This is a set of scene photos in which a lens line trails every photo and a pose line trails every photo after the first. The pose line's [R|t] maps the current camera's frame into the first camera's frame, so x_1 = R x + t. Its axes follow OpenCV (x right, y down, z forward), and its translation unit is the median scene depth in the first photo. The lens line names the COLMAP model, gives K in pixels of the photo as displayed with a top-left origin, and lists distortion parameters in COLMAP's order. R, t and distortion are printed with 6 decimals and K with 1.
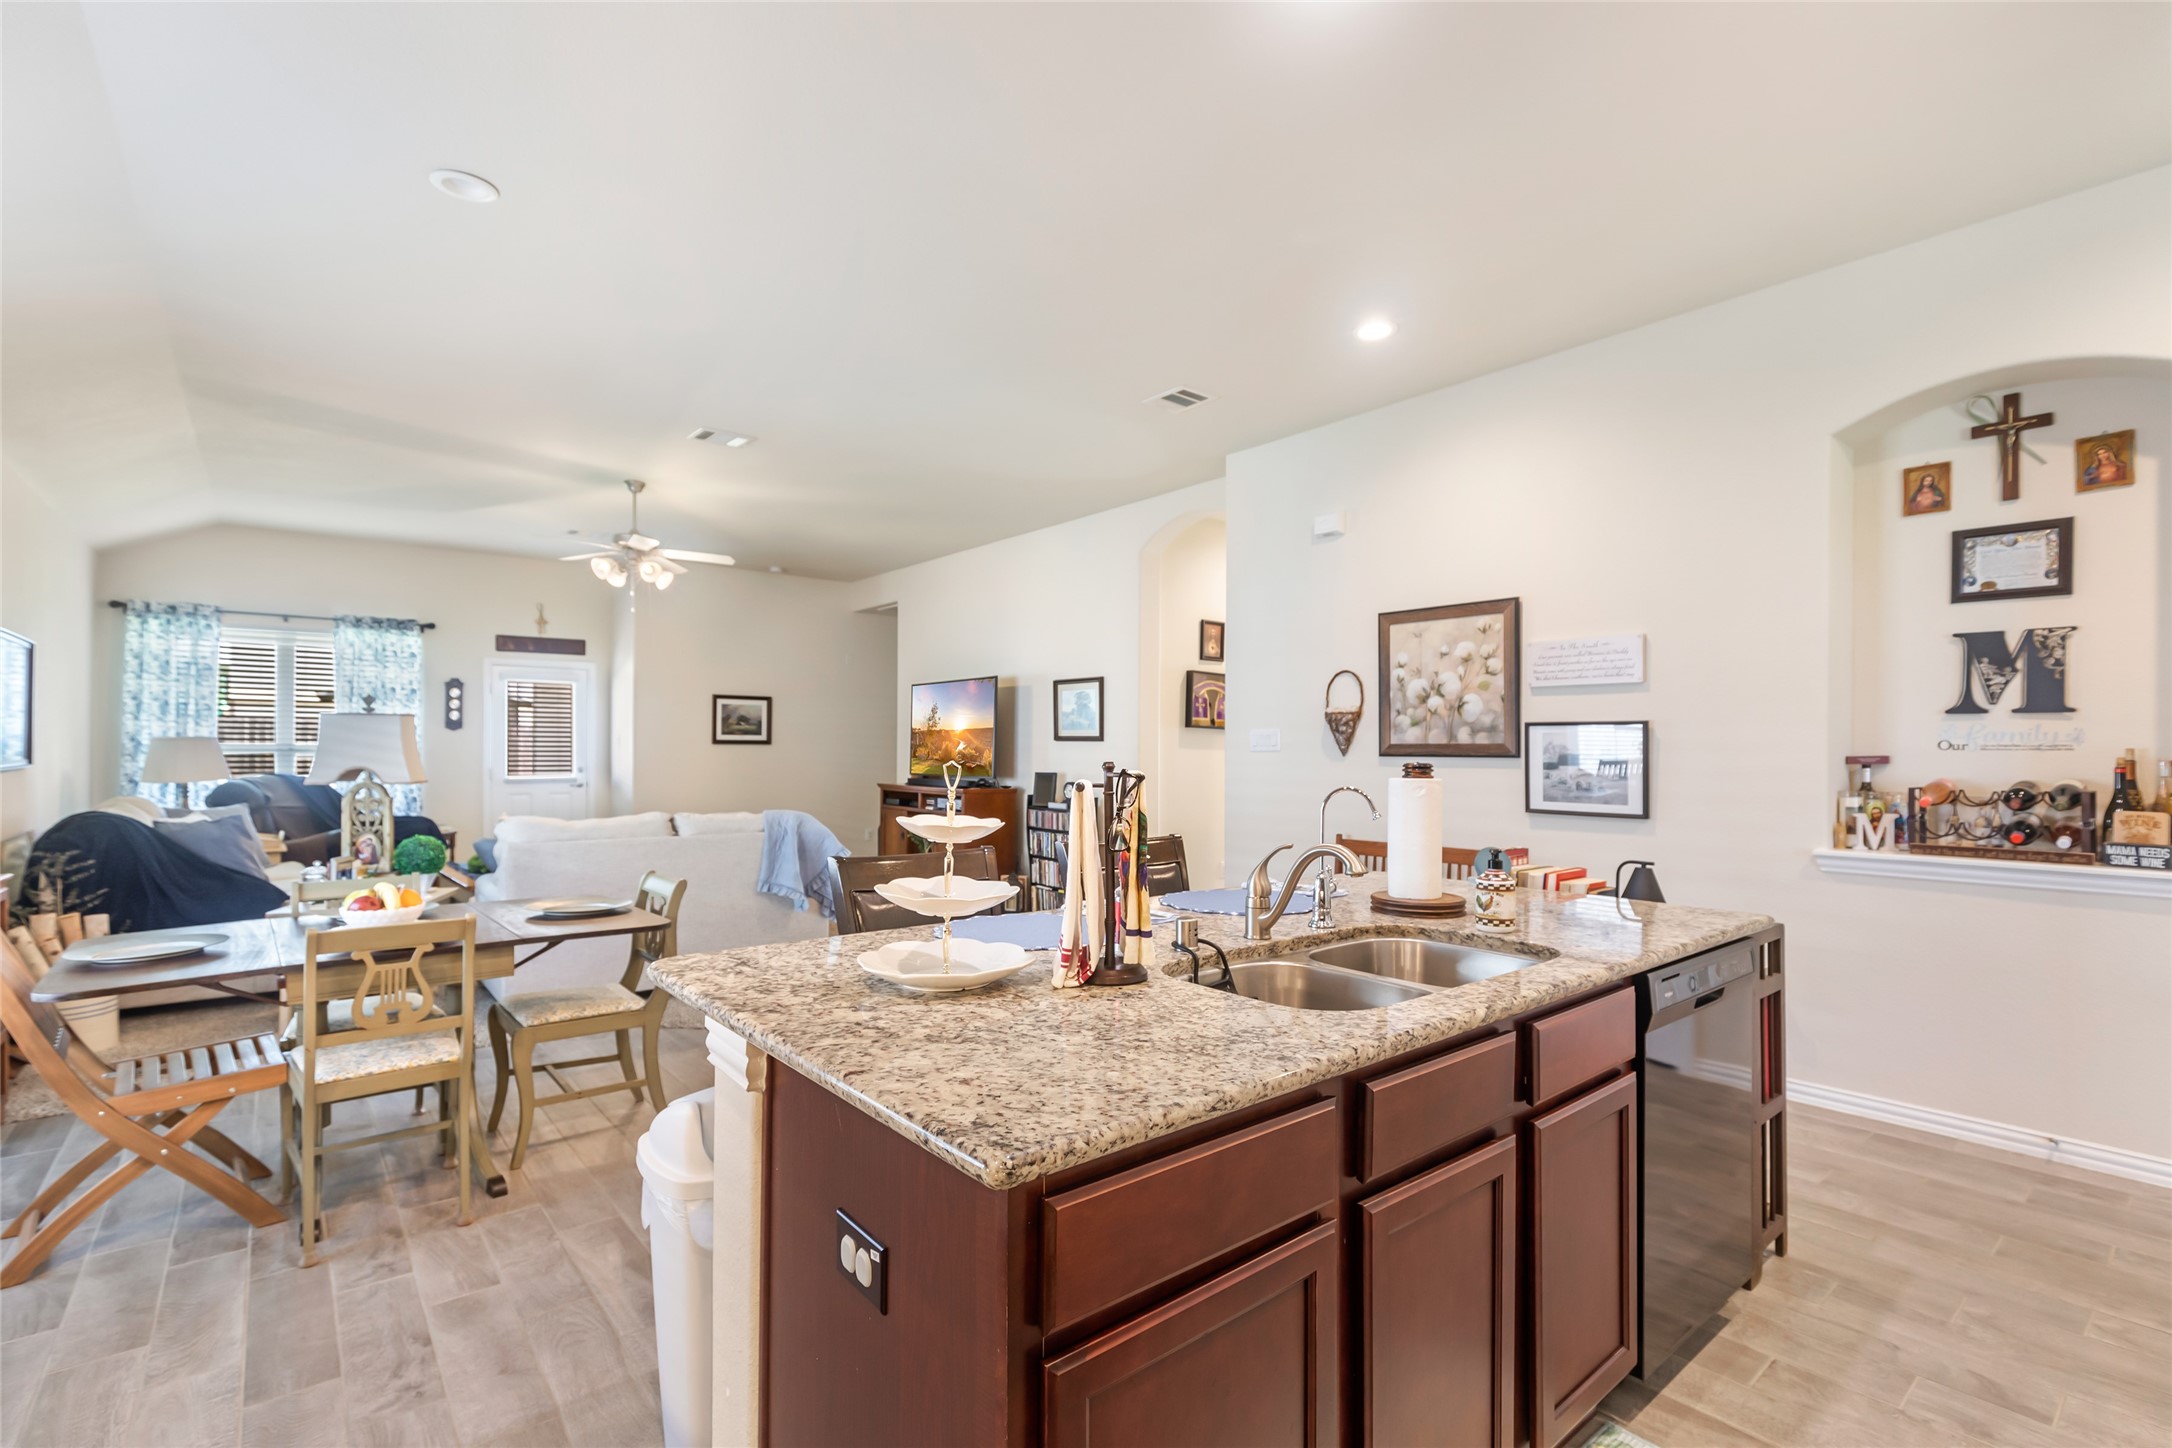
lens RADIAL K [[995.2, 0, 1088.6], [0, 995.2, 737.8], [0, 0, 1]] dist [0.006053, -0.000720]
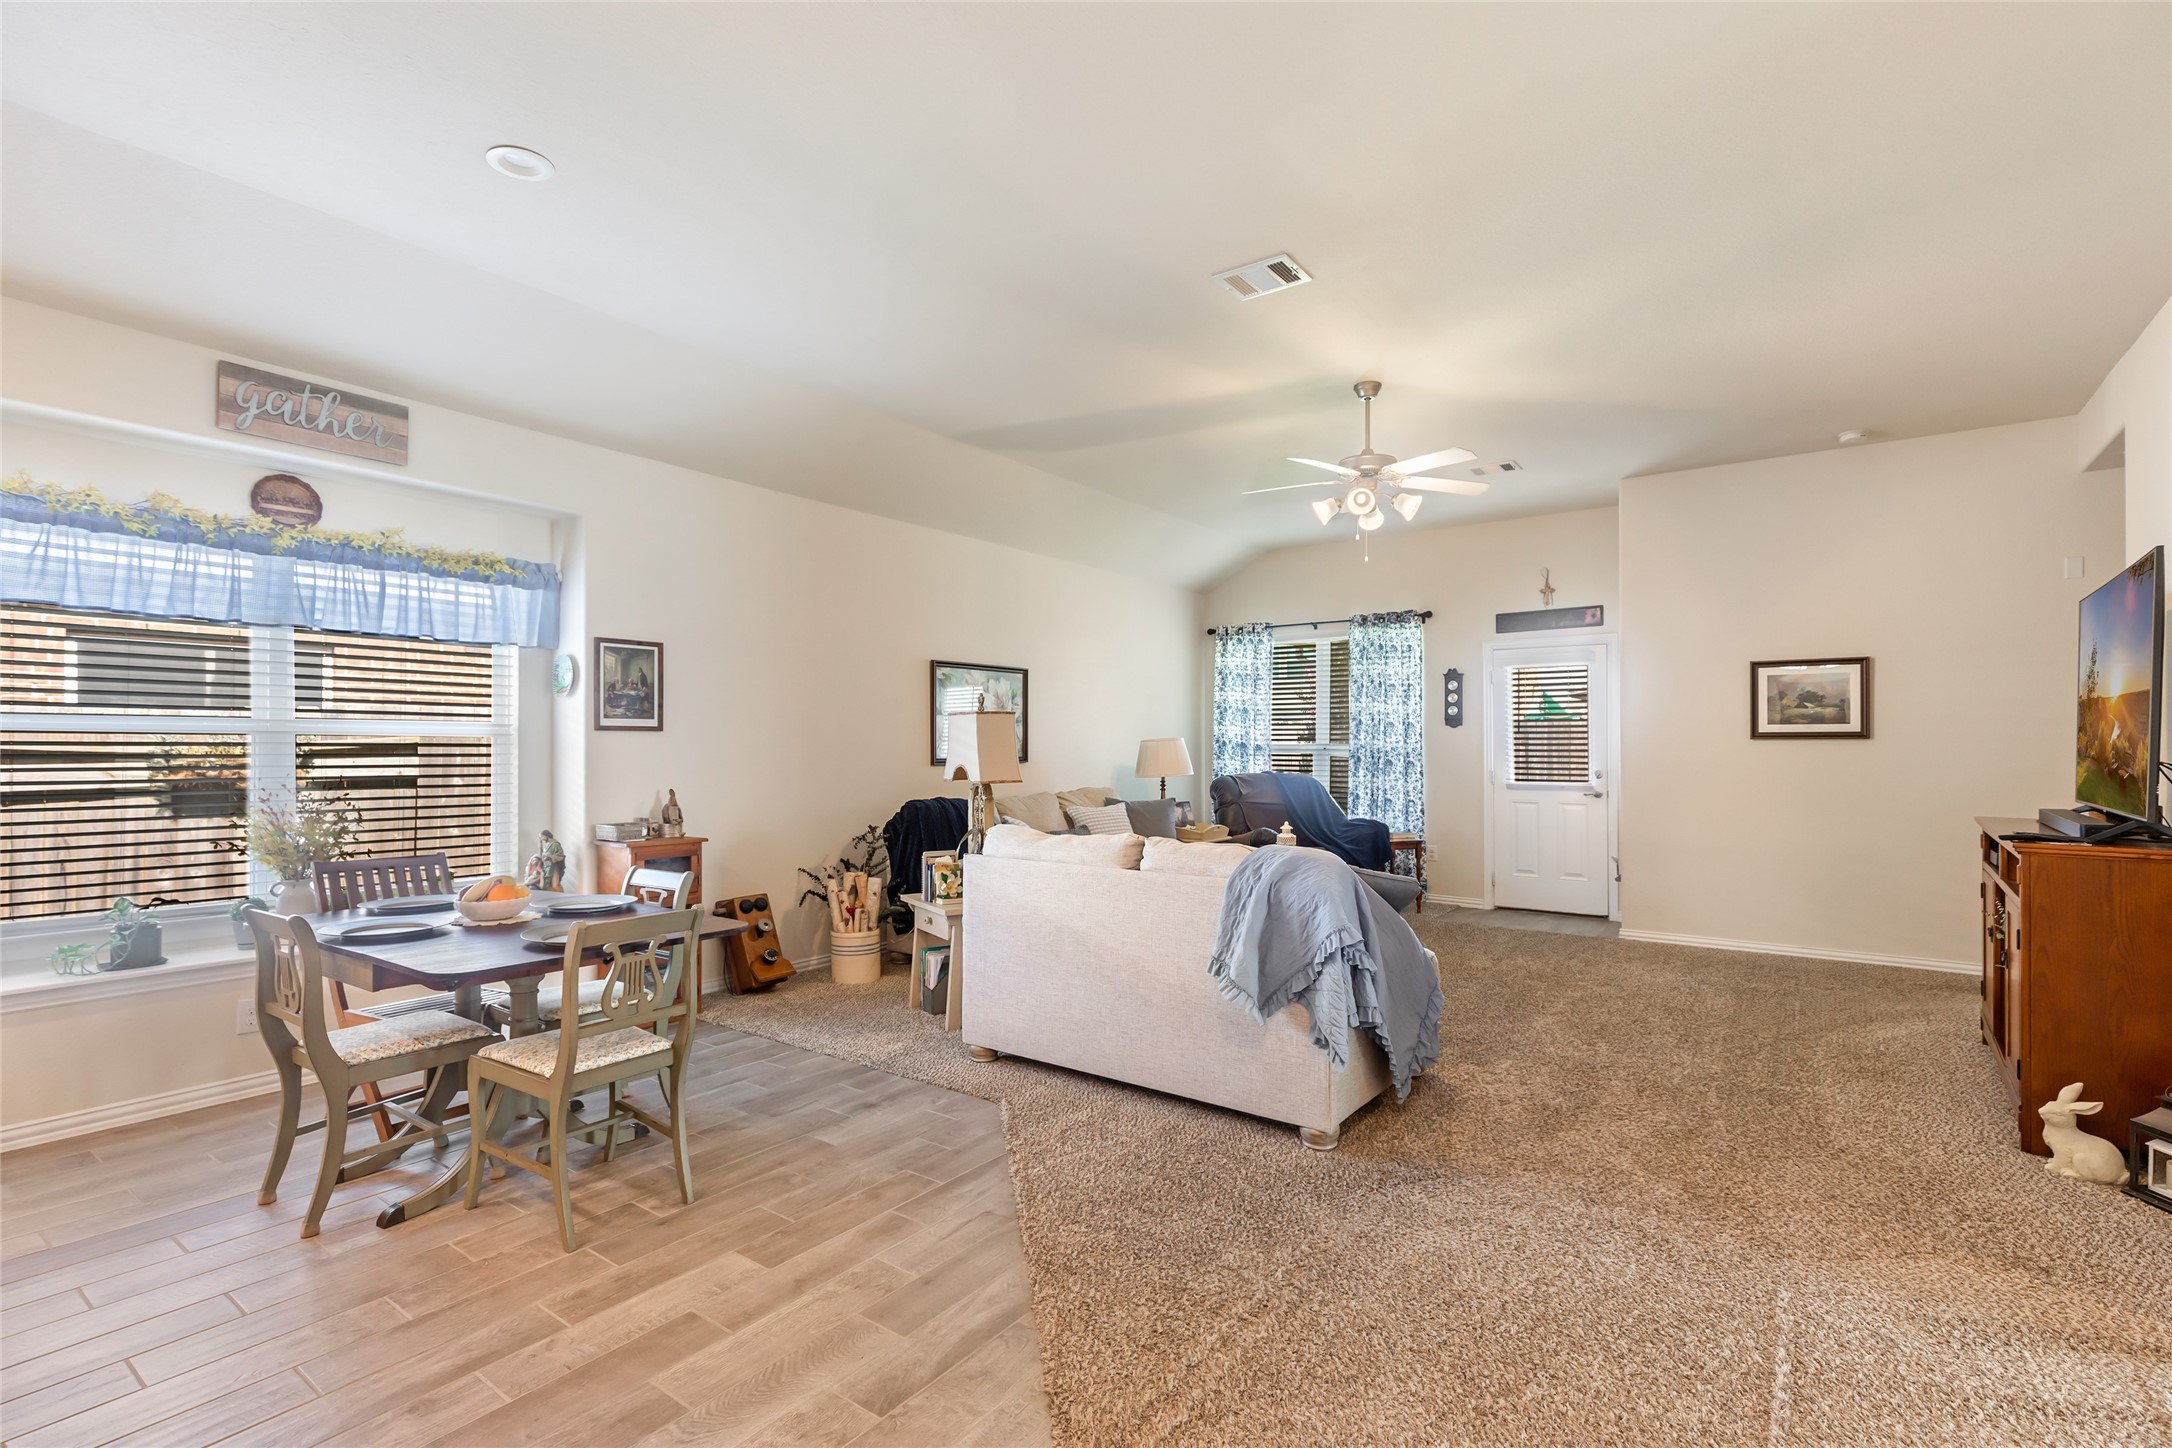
lens RADIAL K [[1001.7, 0, 1088.1], [0, 1001.7, 745.9], [0, 0, 1]] dist [0.013285, 0.001072]
pose [[0.250208, -0.005881, -0.968174, 0.310055], [0.011324, 0.999931, -0.003147, 0.016704], [0.968126, -0.010176, 0.250257, 0.886524]]
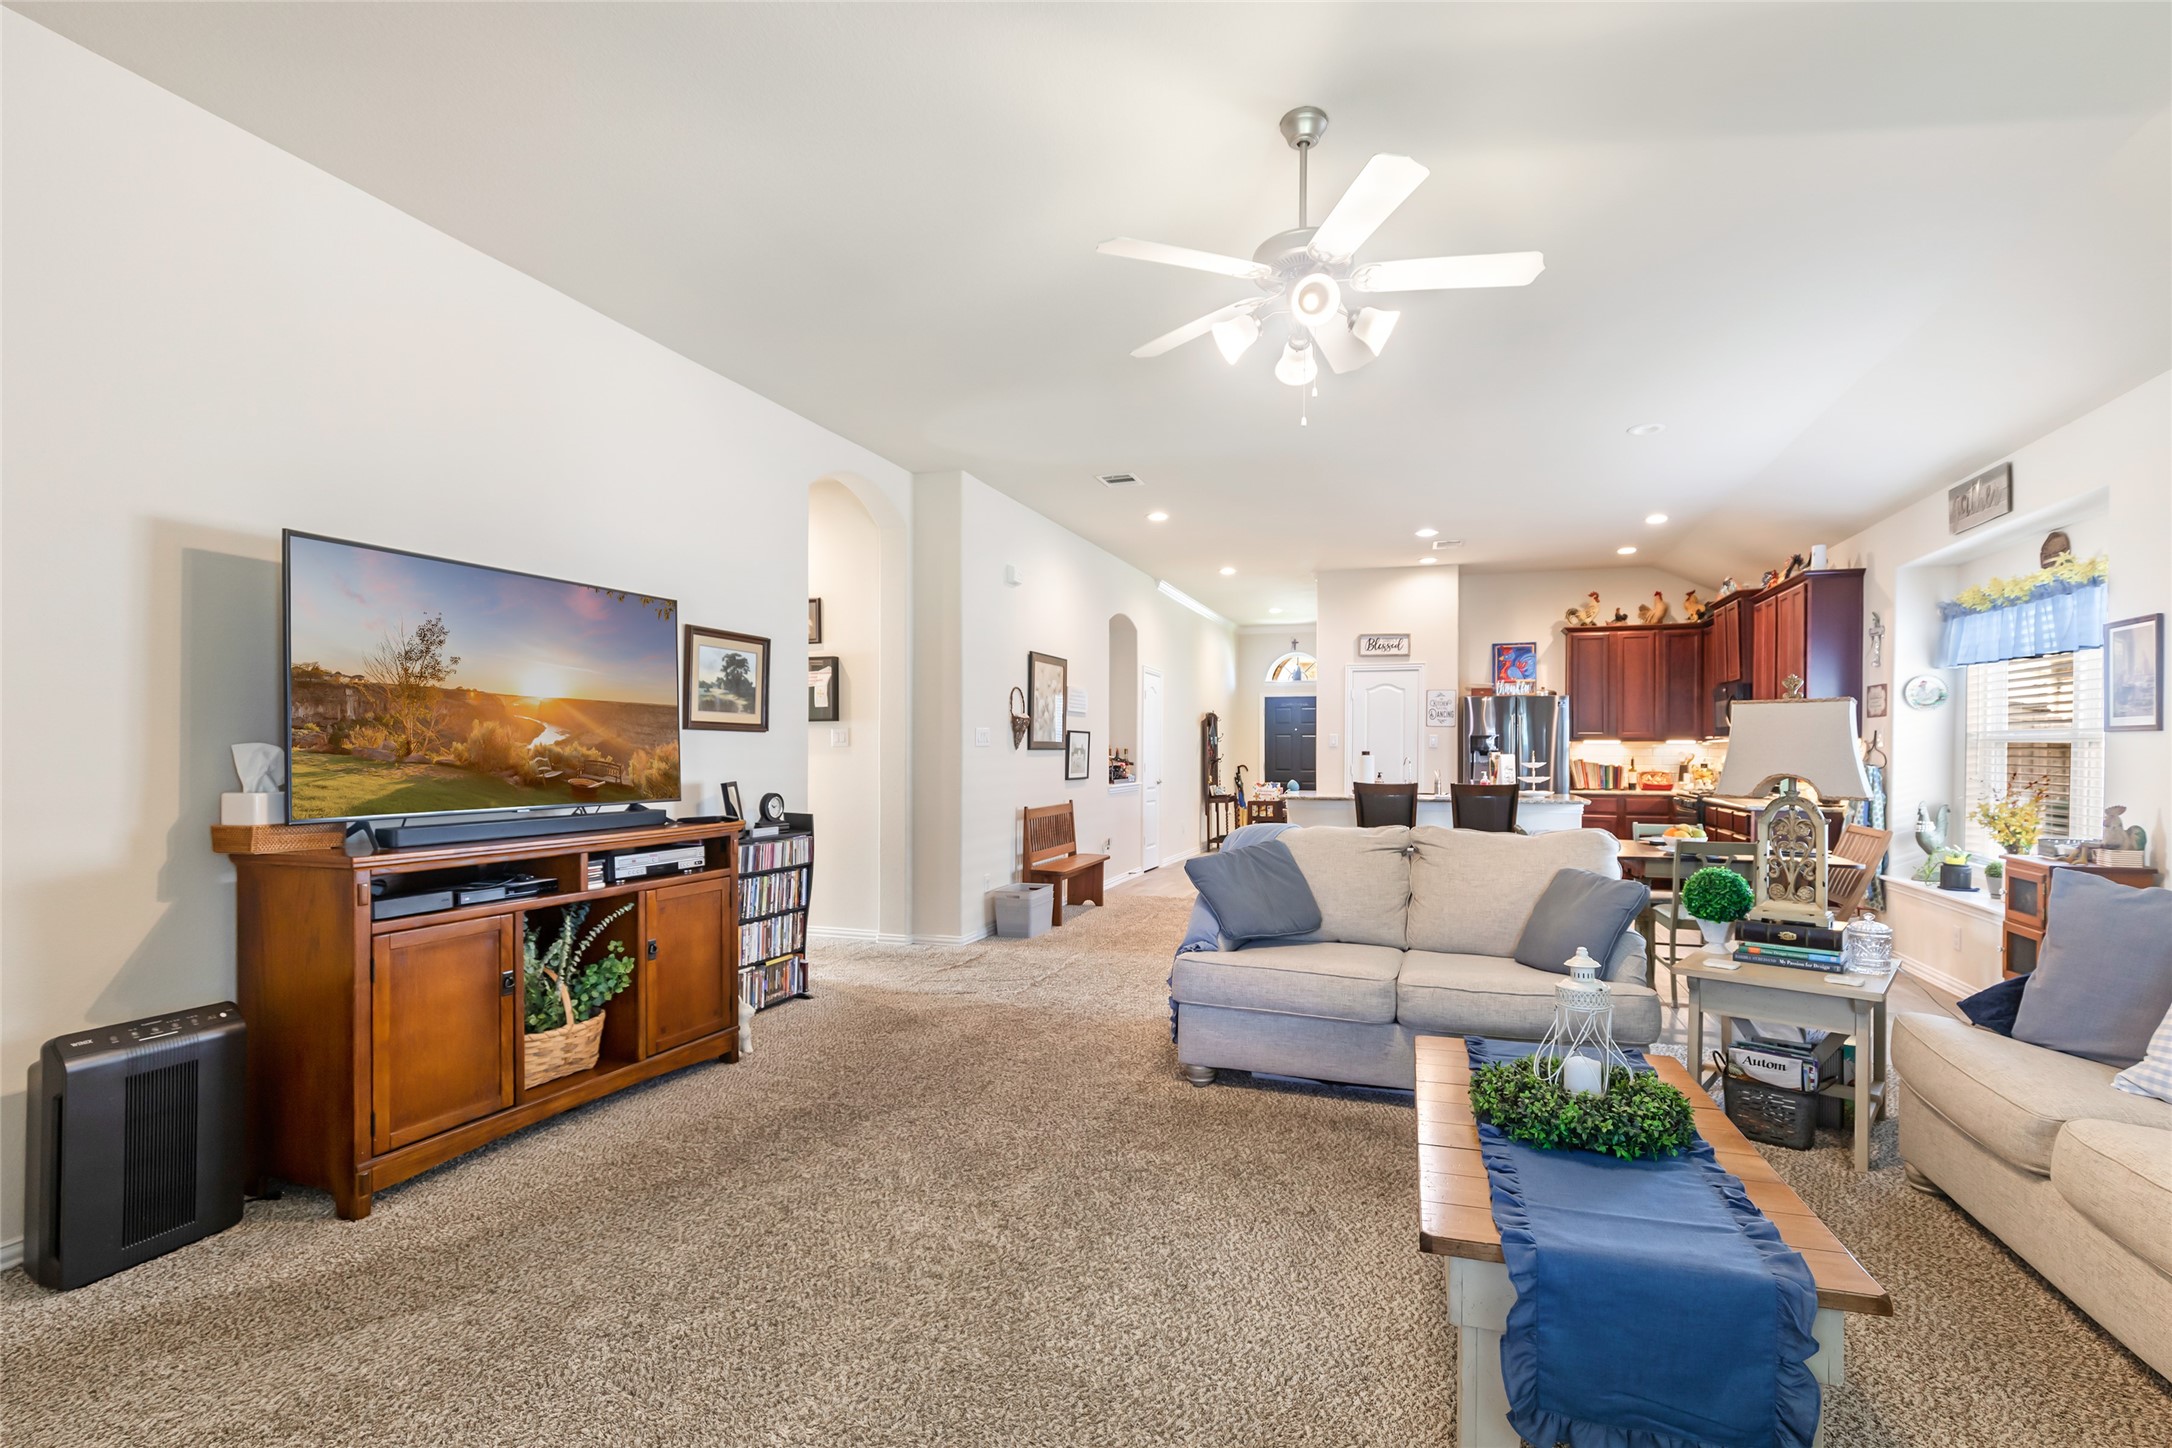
lens RADIAL K [[1026.3, 0, 1100.0], [0, 1026.3, 737.5], [0, 0, 1]] dist [0.015290, 0.000255]
pose [[-0.523303, 0.003427, 0.852140, -1.137076], [-0.015682, 0.999784, -0.013651, 0.021602], [-0.852002, -0.020507, -0.523136, 1.871514]]
